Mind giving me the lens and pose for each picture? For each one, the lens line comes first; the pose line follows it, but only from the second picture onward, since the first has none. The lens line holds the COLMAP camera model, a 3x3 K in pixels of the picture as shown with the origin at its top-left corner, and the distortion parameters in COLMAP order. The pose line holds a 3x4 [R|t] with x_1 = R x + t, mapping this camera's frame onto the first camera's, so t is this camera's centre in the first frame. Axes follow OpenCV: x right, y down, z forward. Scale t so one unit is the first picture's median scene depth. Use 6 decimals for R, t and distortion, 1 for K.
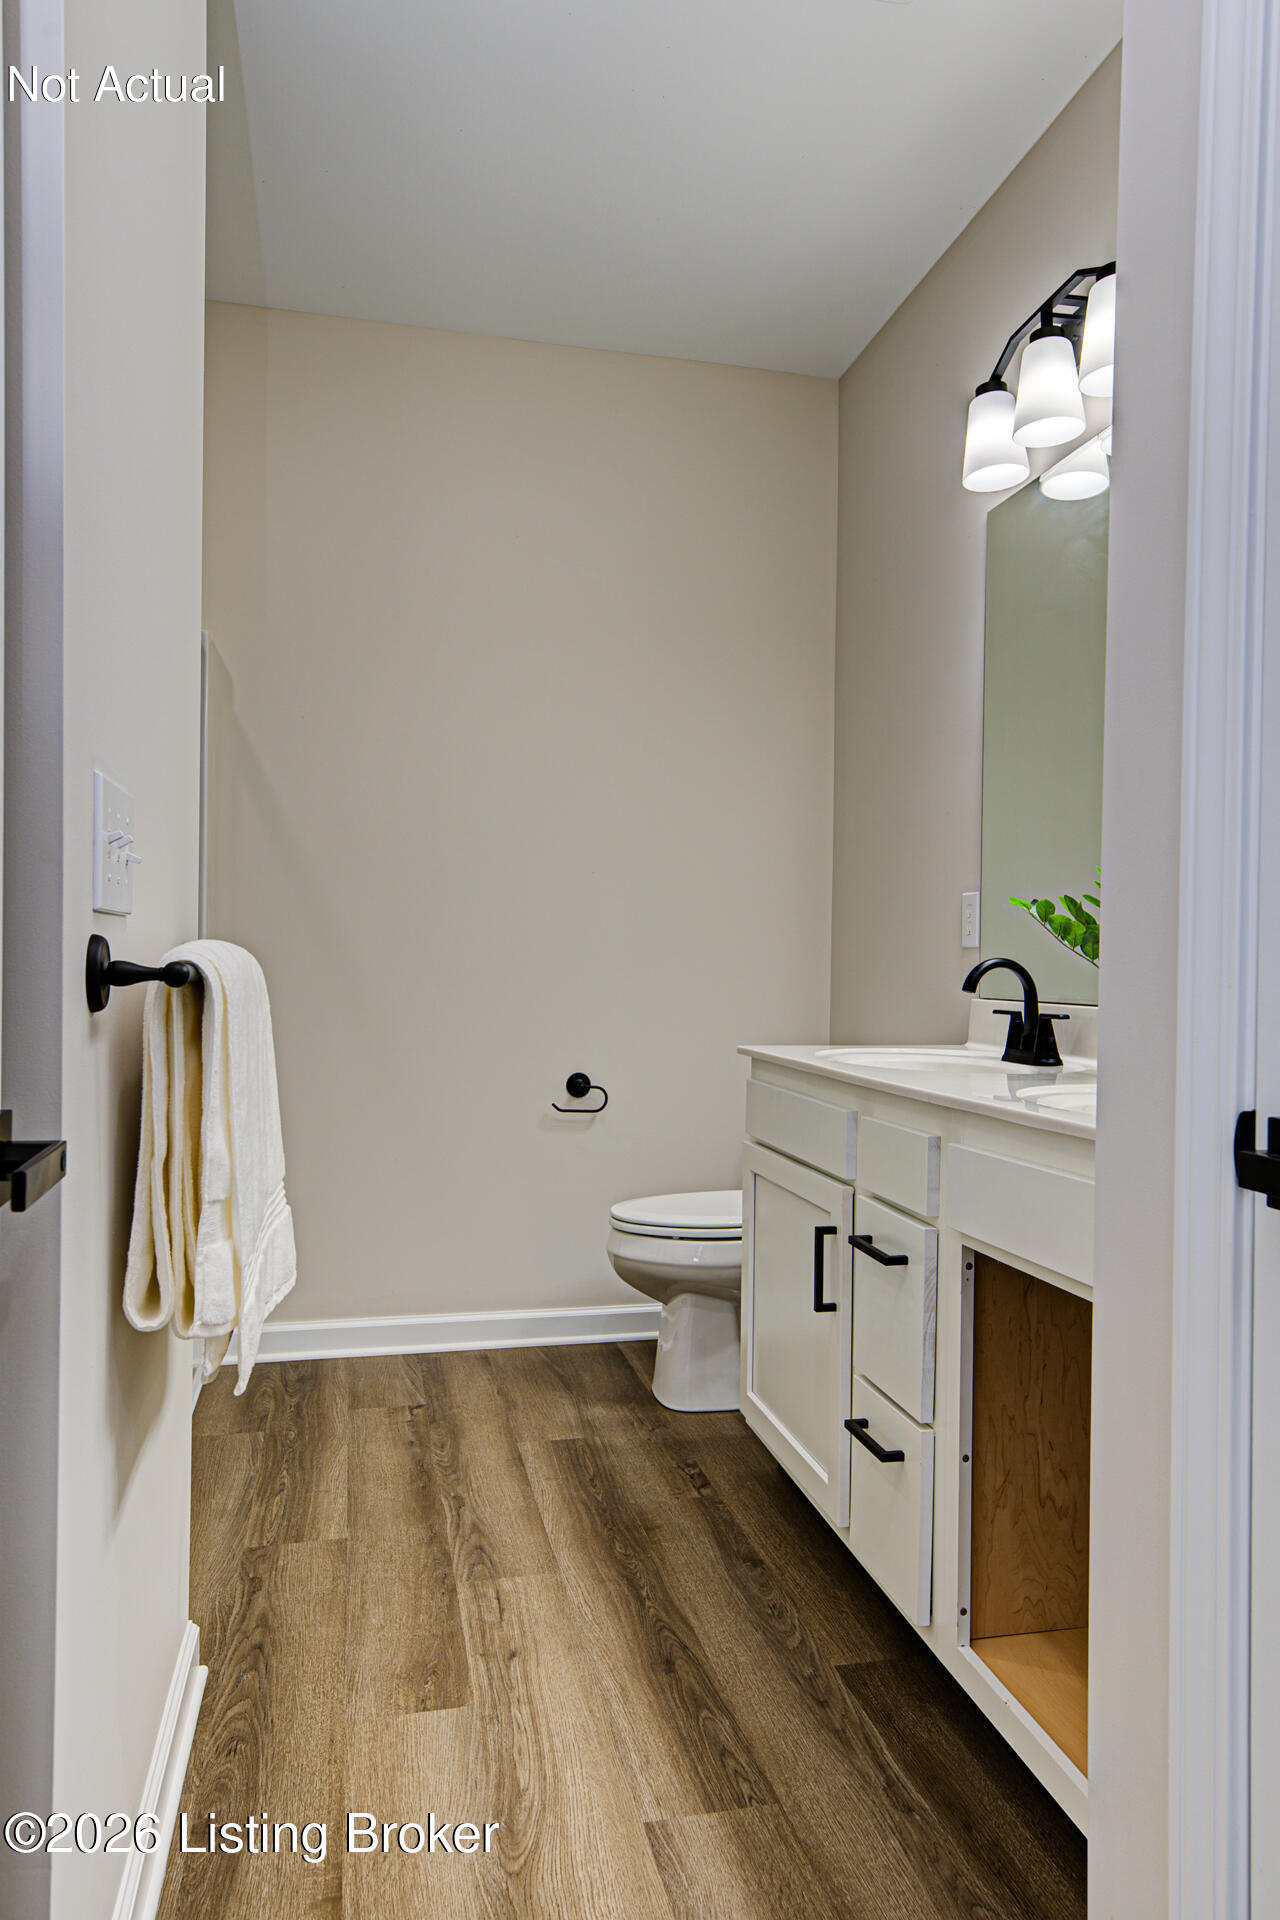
lens RADIAL K [[1282.7, 0, 646.7], [0, 1282.7, 961.7], [0, 0, 1]] dist [0.024173, -0.000176]
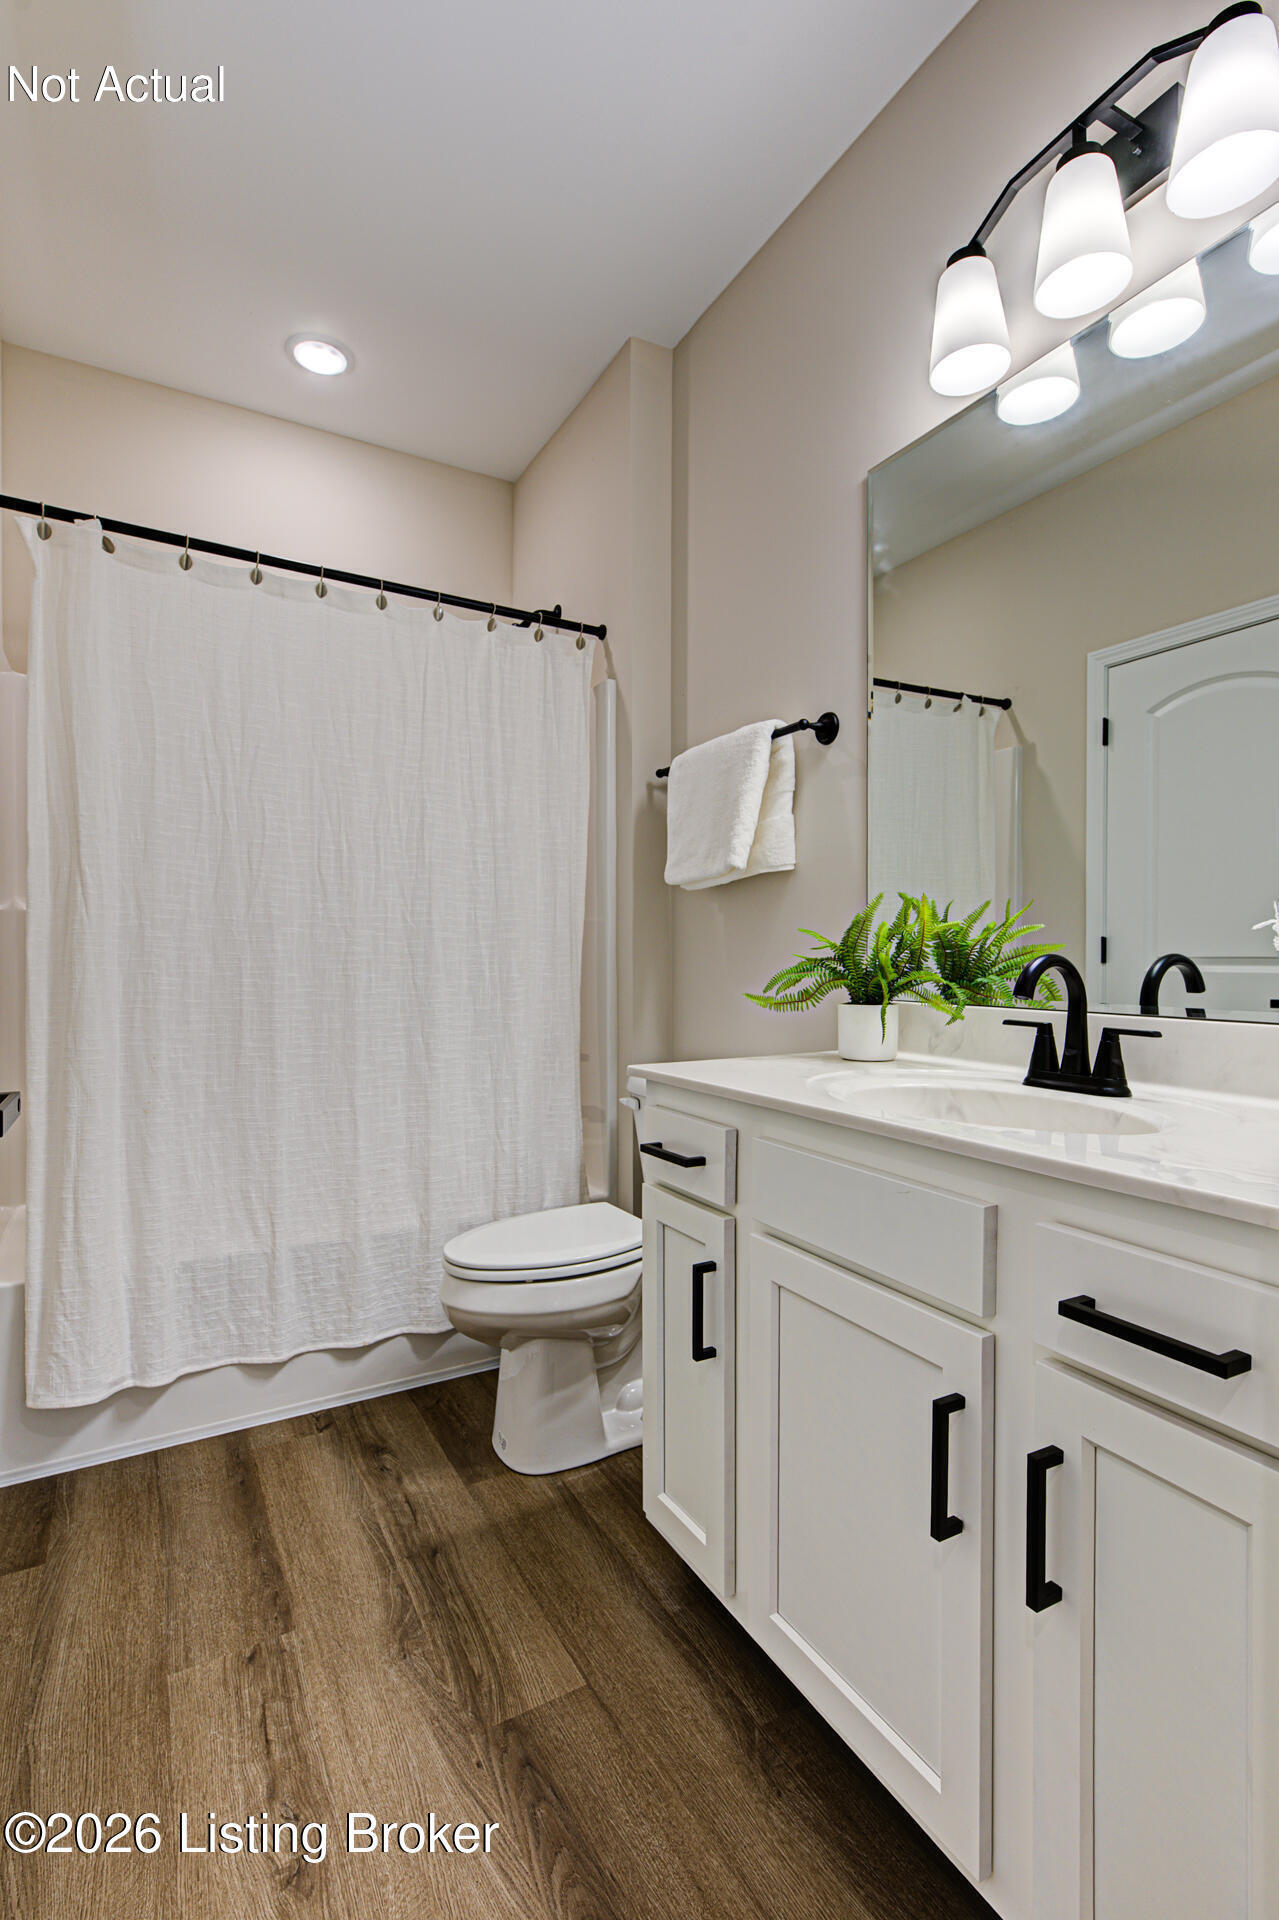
lens RADIAL K [[927.0, 0, 623.0], [0, 927.0, 962.8], [0, 0, 1]] dist [0.005945, 0.002485]
pose [[0.962481, -0.006086, 0.271281, -0.105945], [0.005815, 0.999981, 0.001803, -0.000717], [-0.271287, -0.000158, 0.962498, 0.493263]]
